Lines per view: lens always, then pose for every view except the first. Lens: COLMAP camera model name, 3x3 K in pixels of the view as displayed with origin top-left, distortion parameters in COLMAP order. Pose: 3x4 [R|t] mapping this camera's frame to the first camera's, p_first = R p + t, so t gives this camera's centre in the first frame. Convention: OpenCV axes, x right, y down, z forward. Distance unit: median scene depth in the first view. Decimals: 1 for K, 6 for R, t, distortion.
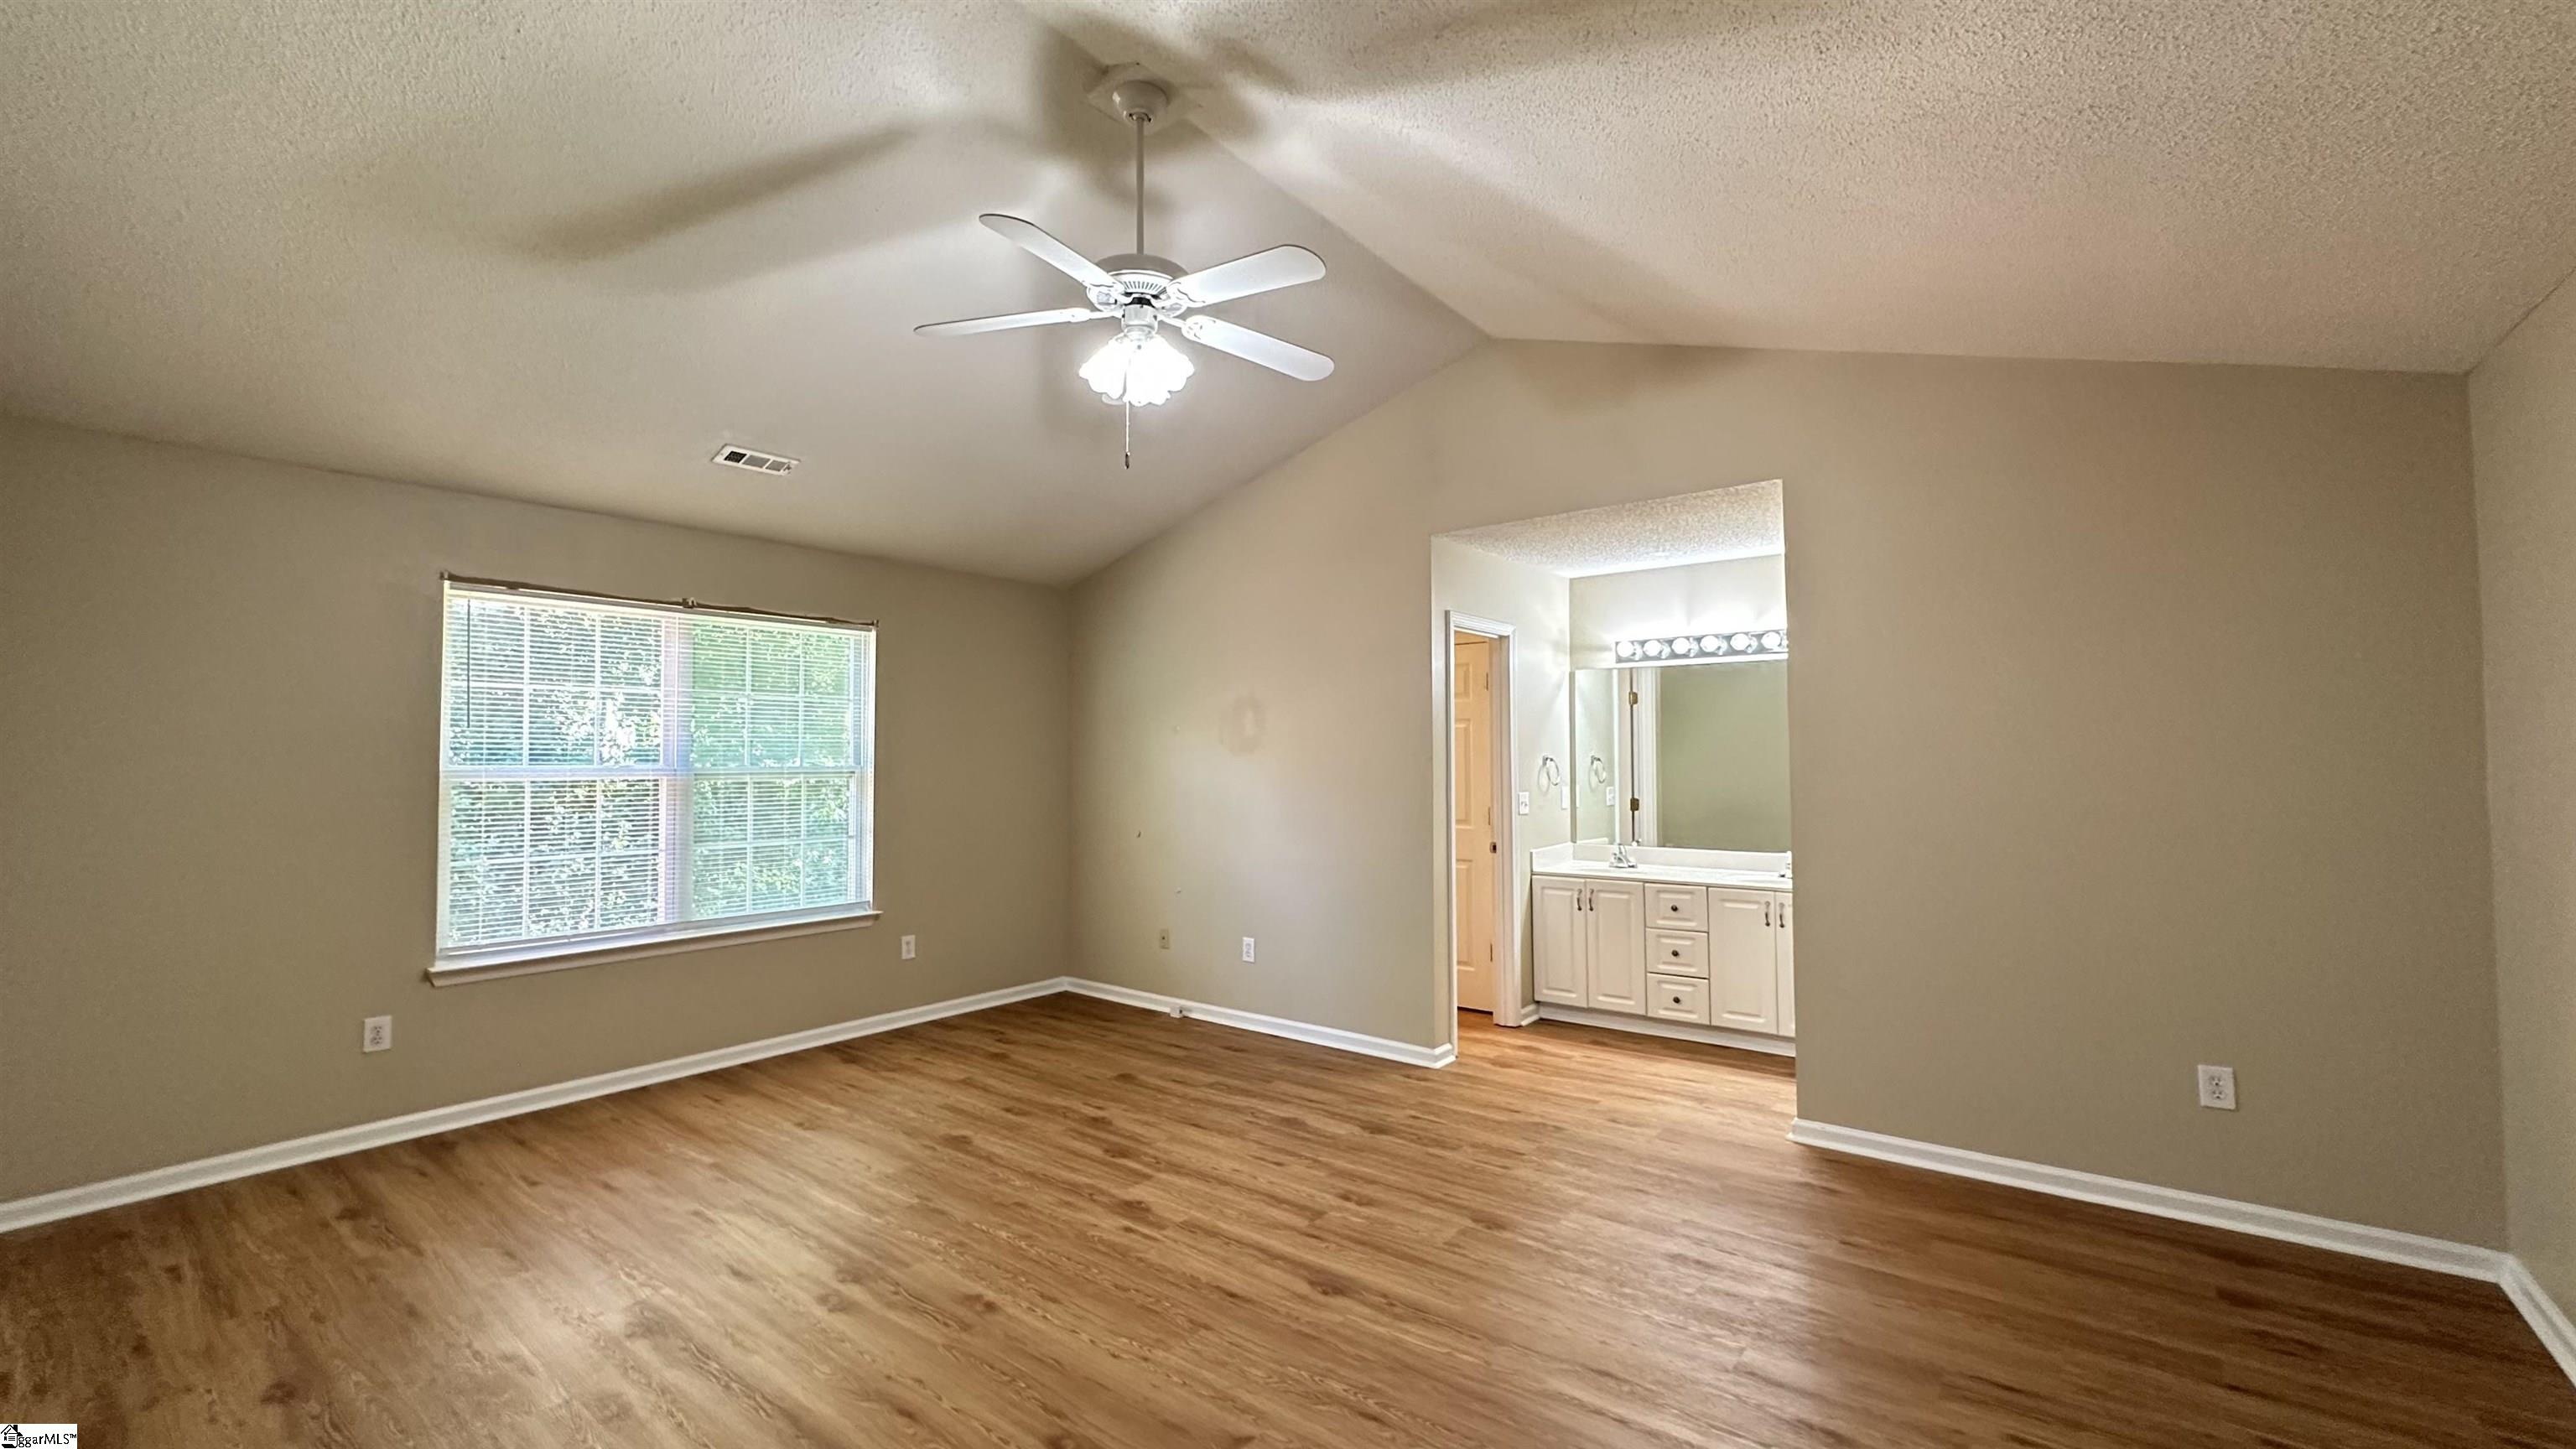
lens RADIAL K [[1028.4, 0, 1290.5], [0, 1028.4, 724.8], [0, 0, 1]] dist [-0.003414, 0.000386]
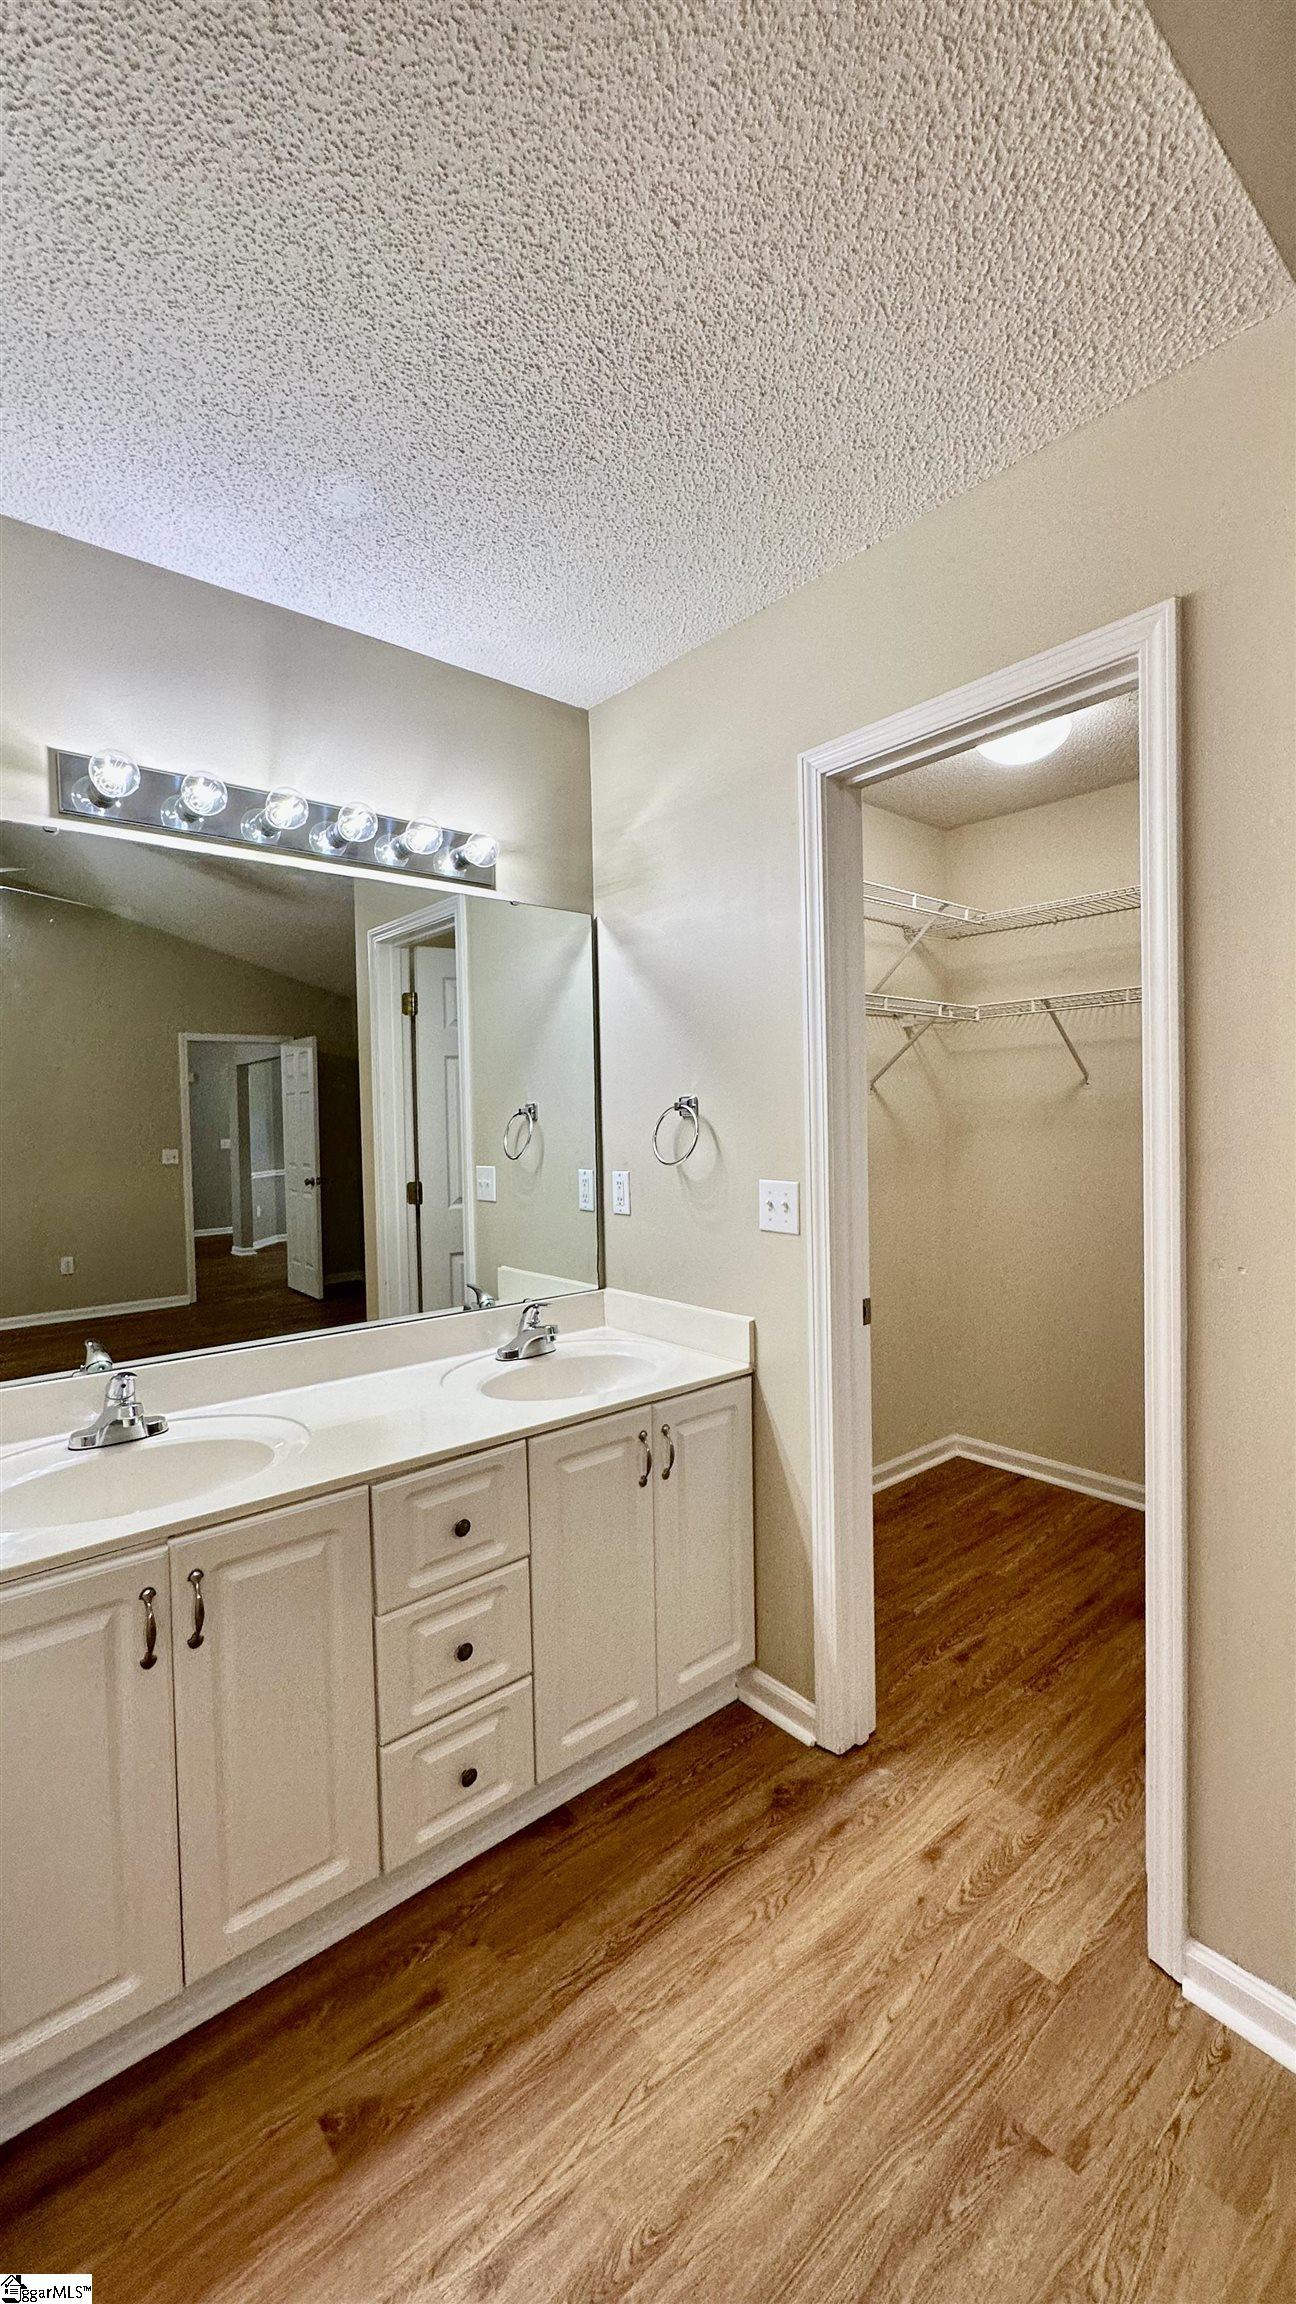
lens RADIAL K [[919.8, 0, 658.1], [0, 919.8, 1142.7], [0, 0, 1]] dist [-0.003414, 0.000386]
pose [[0.205484, -0.038439, 0.977905, 0.087685], [-0.013076, 0.999031, 0.042017, 0.033149], [-0.978573, -0.021421, 0.204782, 0.912755]]
